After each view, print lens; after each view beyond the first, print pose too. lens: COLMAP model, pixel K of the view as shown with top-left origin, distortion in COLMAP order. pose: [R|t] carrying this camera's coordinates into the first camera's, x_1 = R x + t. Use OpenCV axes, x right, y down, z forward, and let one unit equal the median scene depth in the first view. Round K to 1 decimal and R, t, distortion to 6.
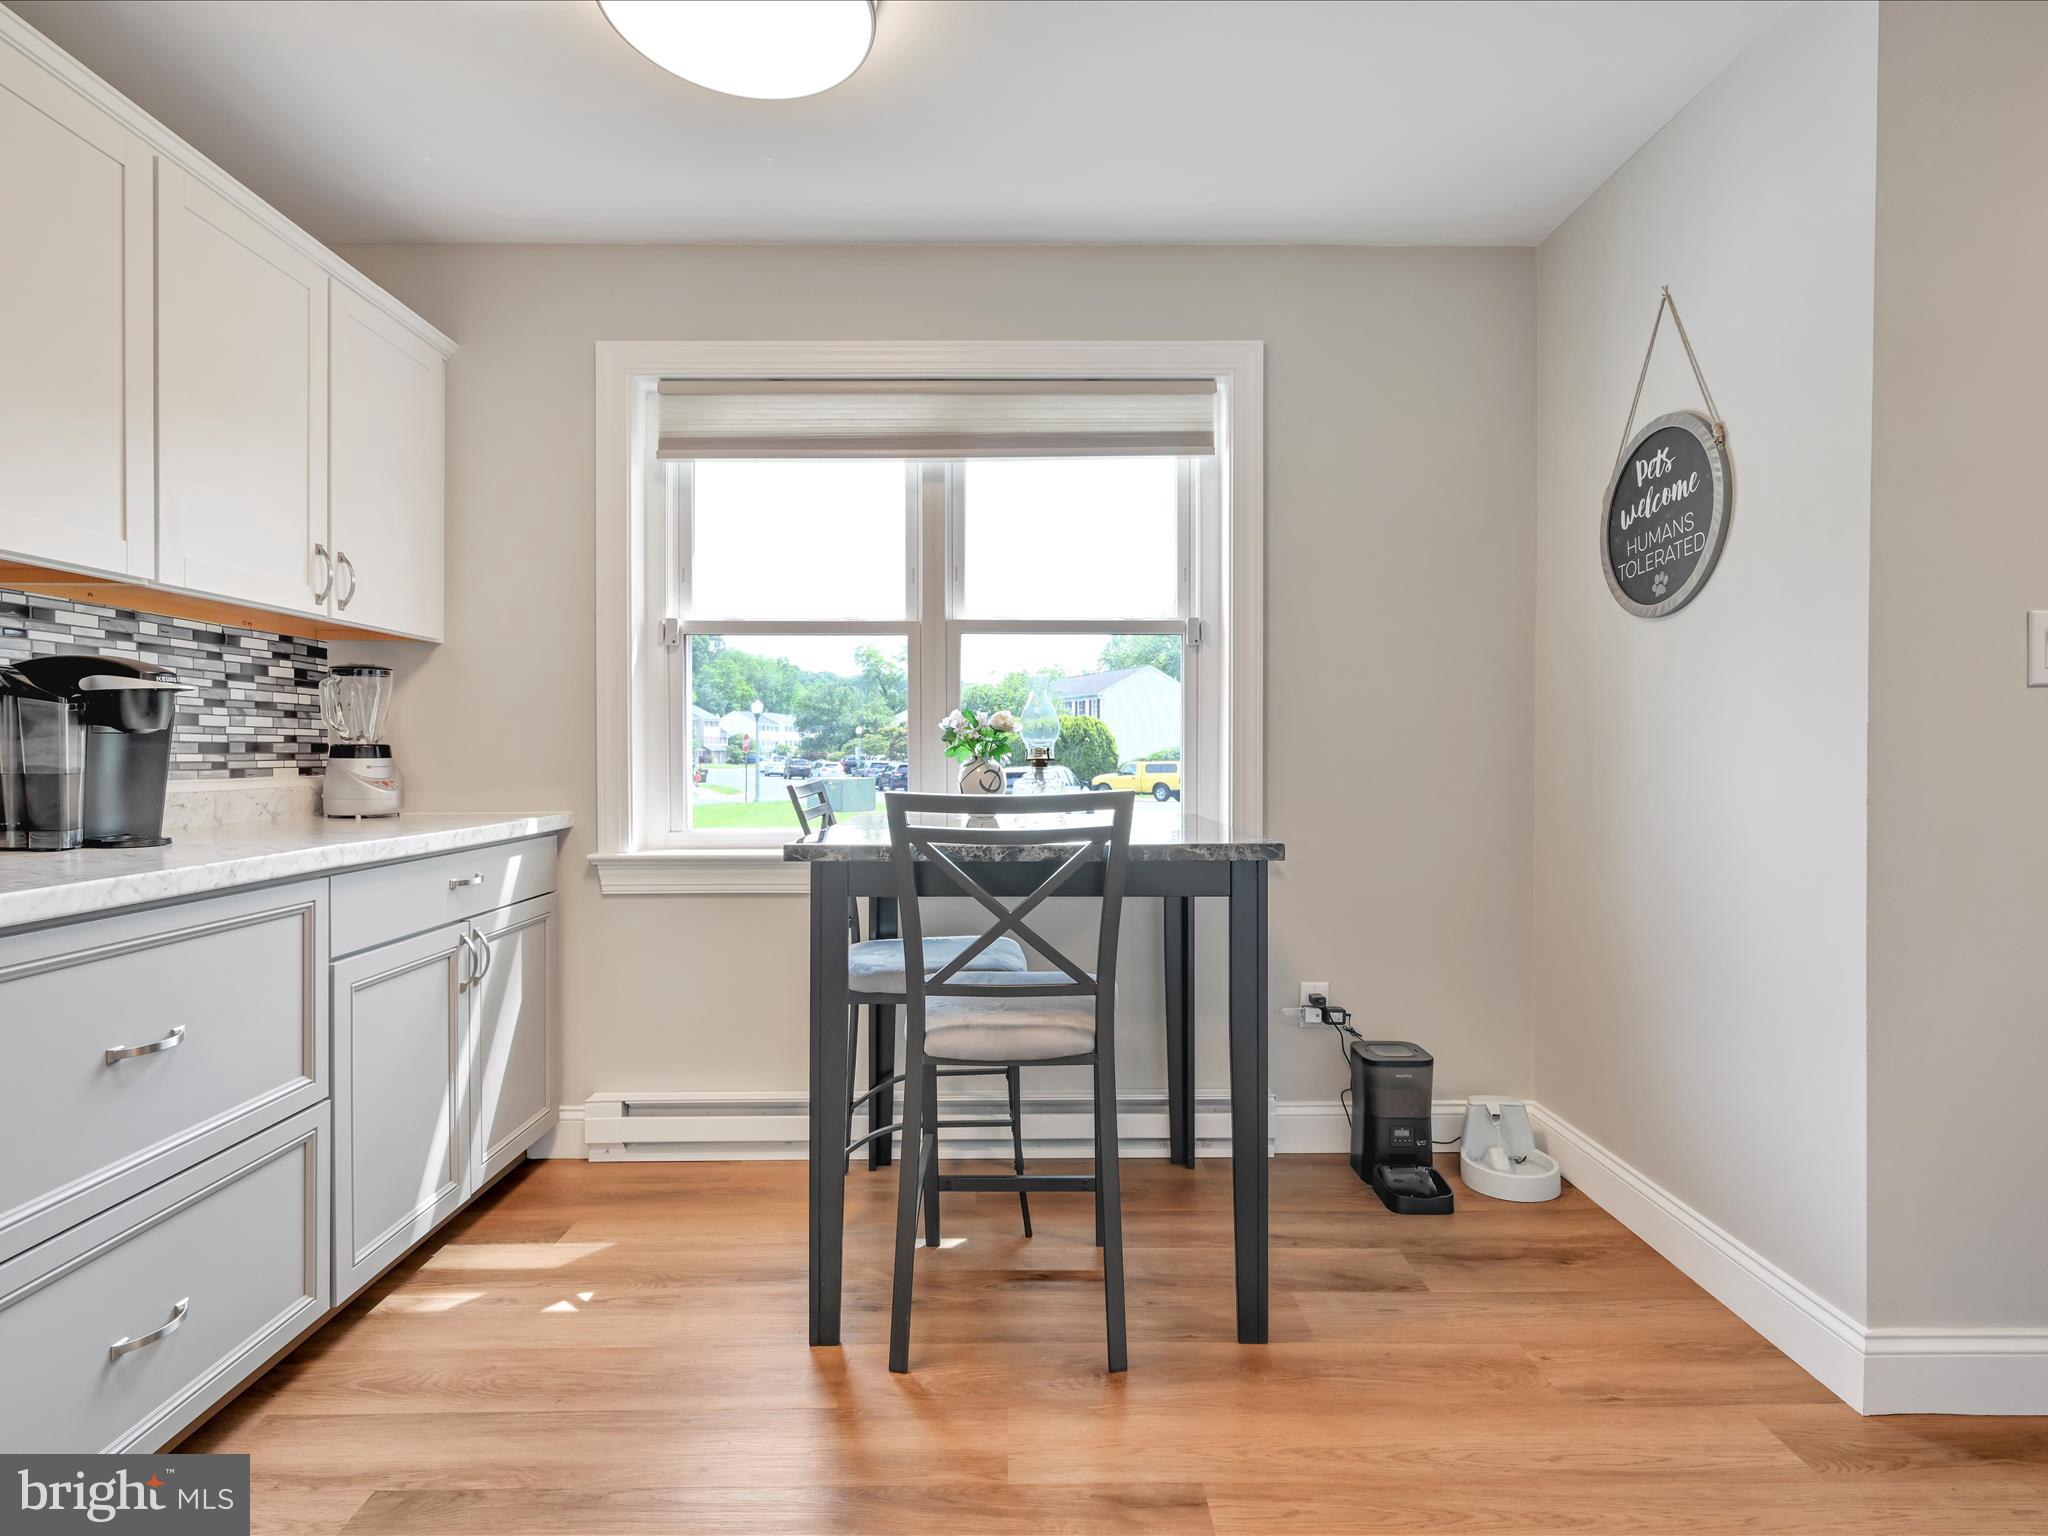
lens RADIAL K [[1004.6, 0, 1024.0], [0, 1004.6, 768.0], [0, 0, 1]] dist [0.002280, -0.000192]
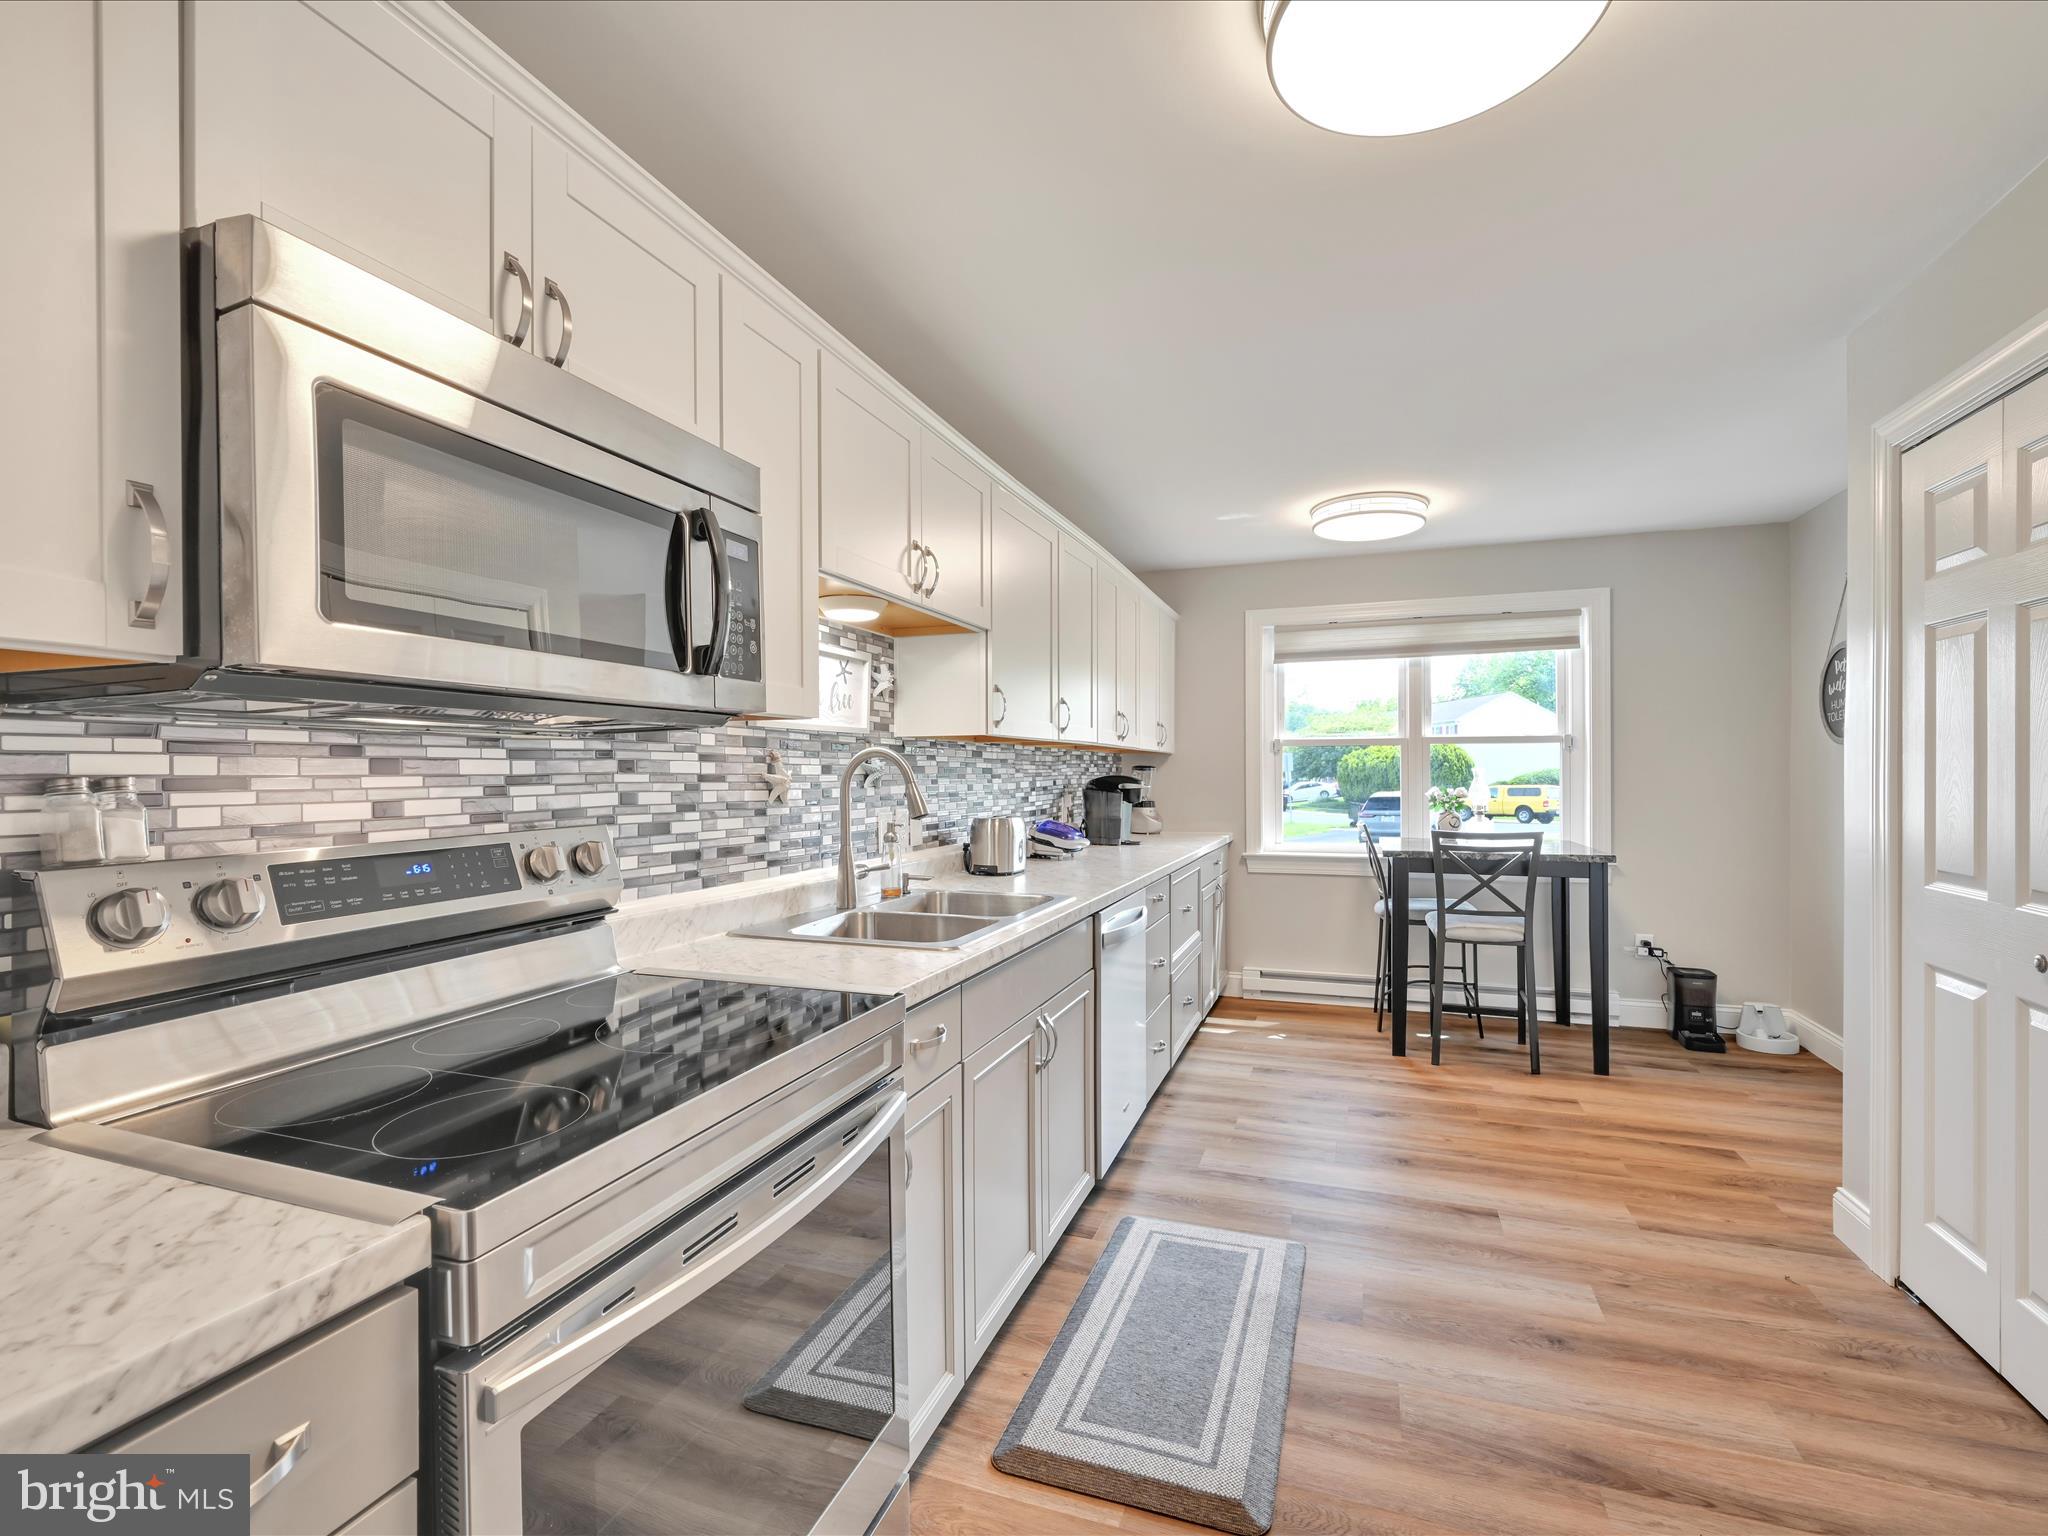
lens RADIAL K [[913.0, 0, 1030.8], [0, 913.0, 772.1], [0, 0, 1]] dist [-0.000886, 0.000224]
pose [[0.937541, -0.002325, -0.347866, -0.208983], [-0.002871, 0.999892, -0.014420, -0.063780], [0.347862, 0.014518, 0.937433, -1.106955]]
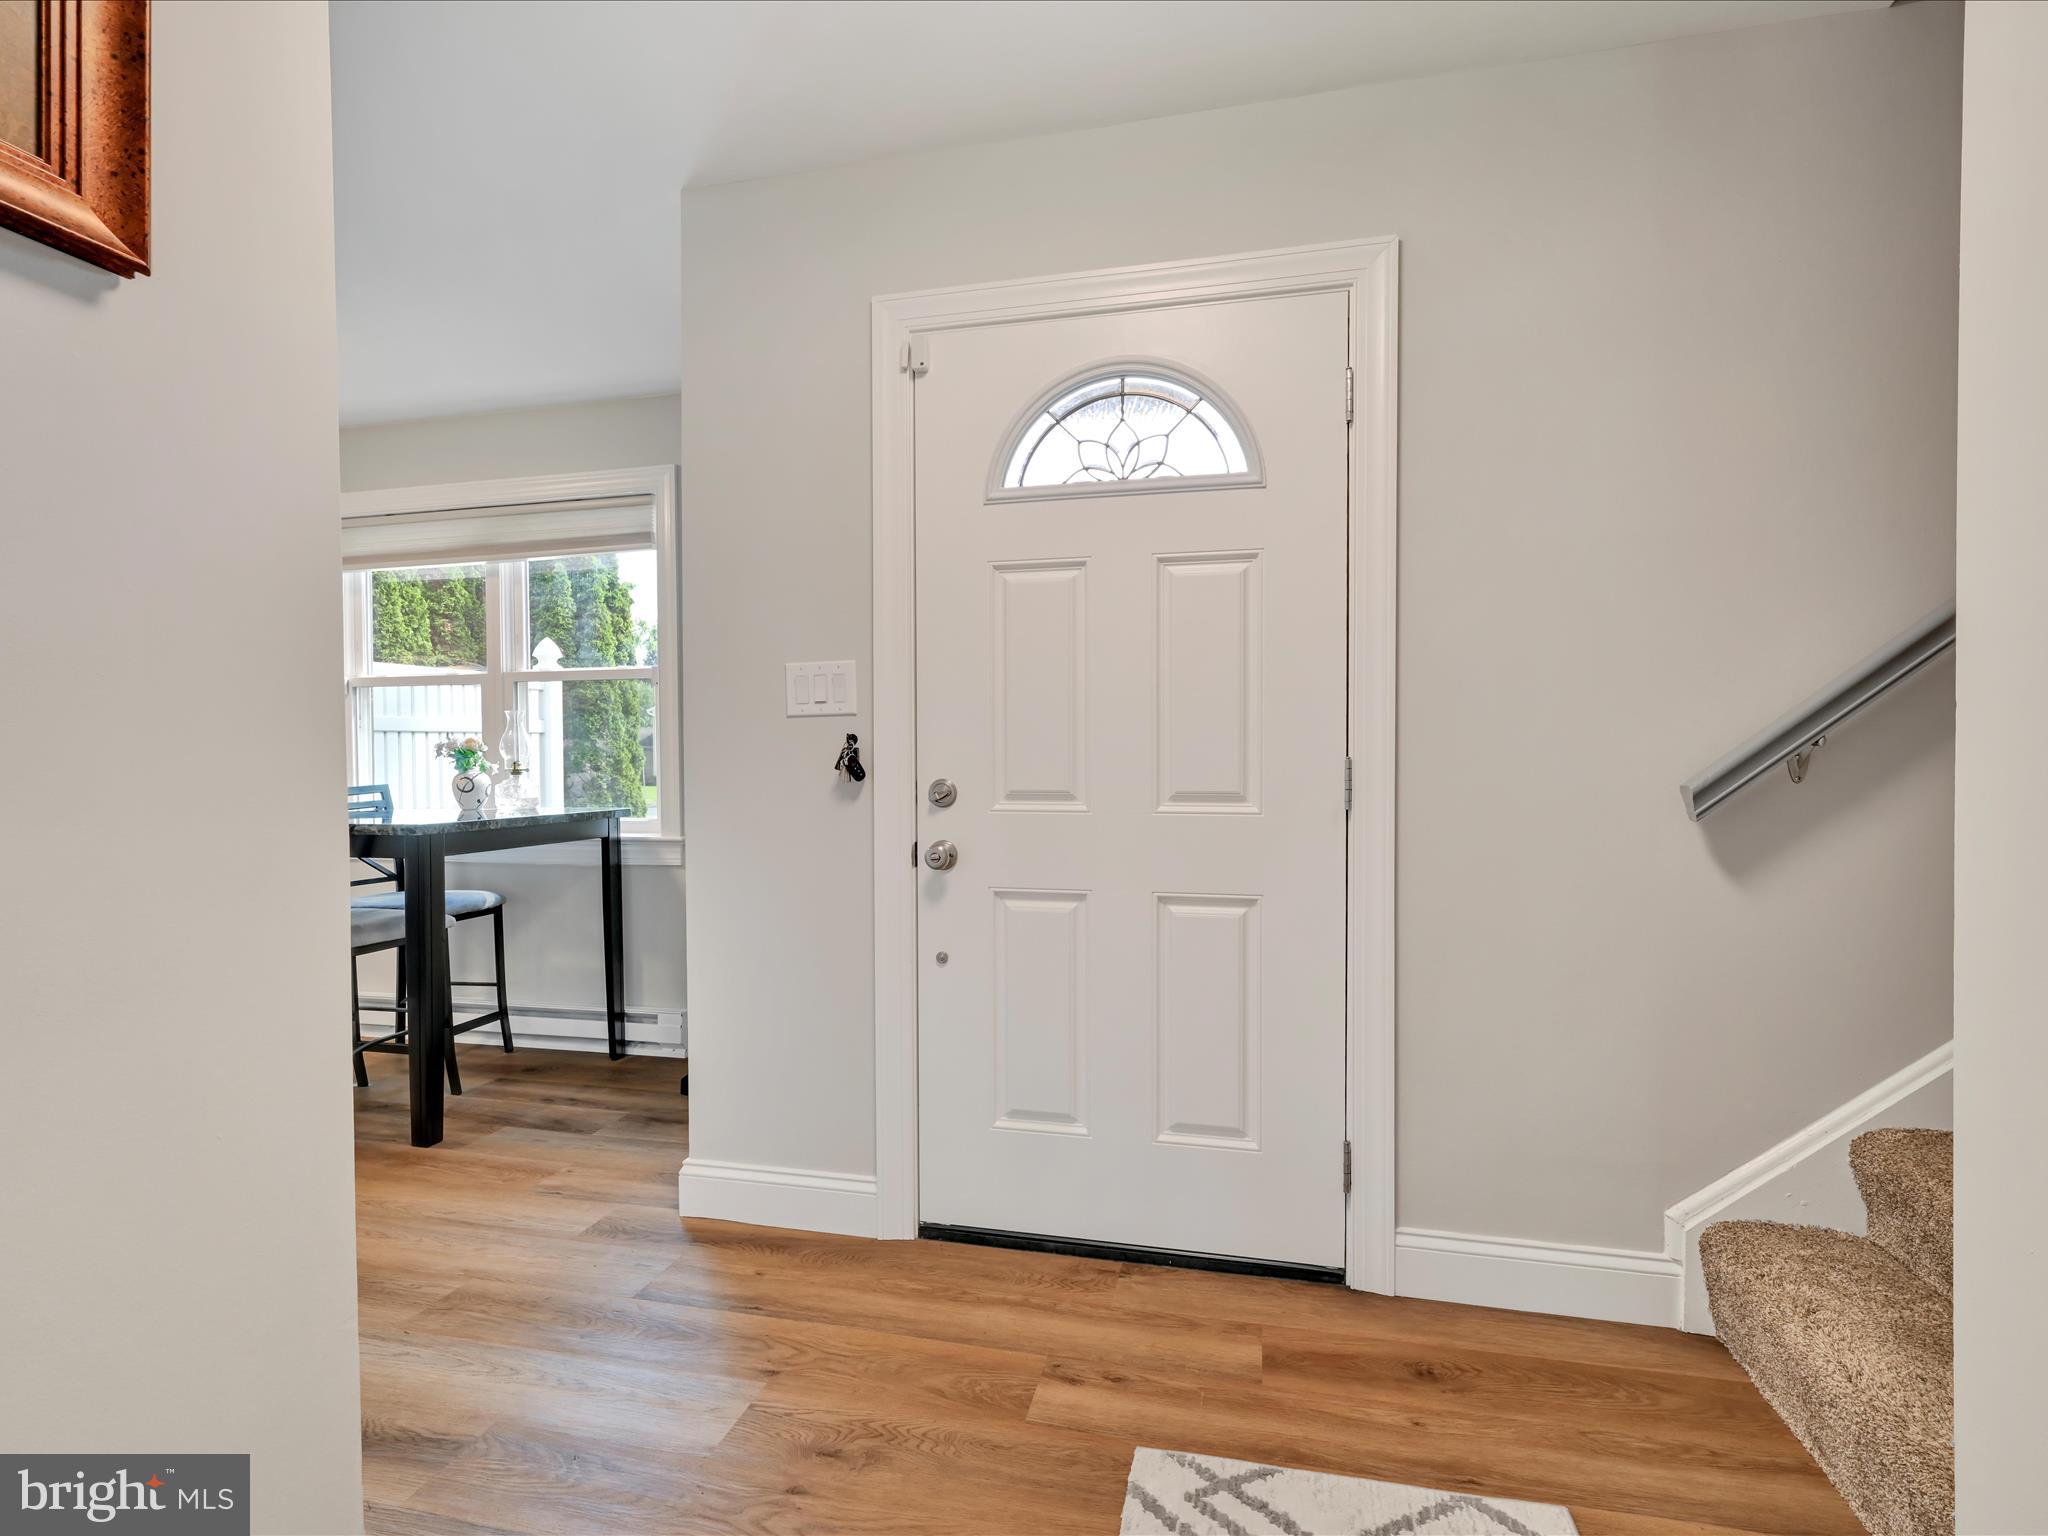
lens RADIAL K [[913.0, 0, 1030.8], [0, 913.0, 772.1], [0, 0, 1]] dist [-0.000886, 0.000224]
pose [[0.974456, -0.005124, -0.224518, 1.151796], [0.004421, 0.999984, -0.003636, 0.003713], [0.224533, 0.002551, 0.974463, -0.125818]]
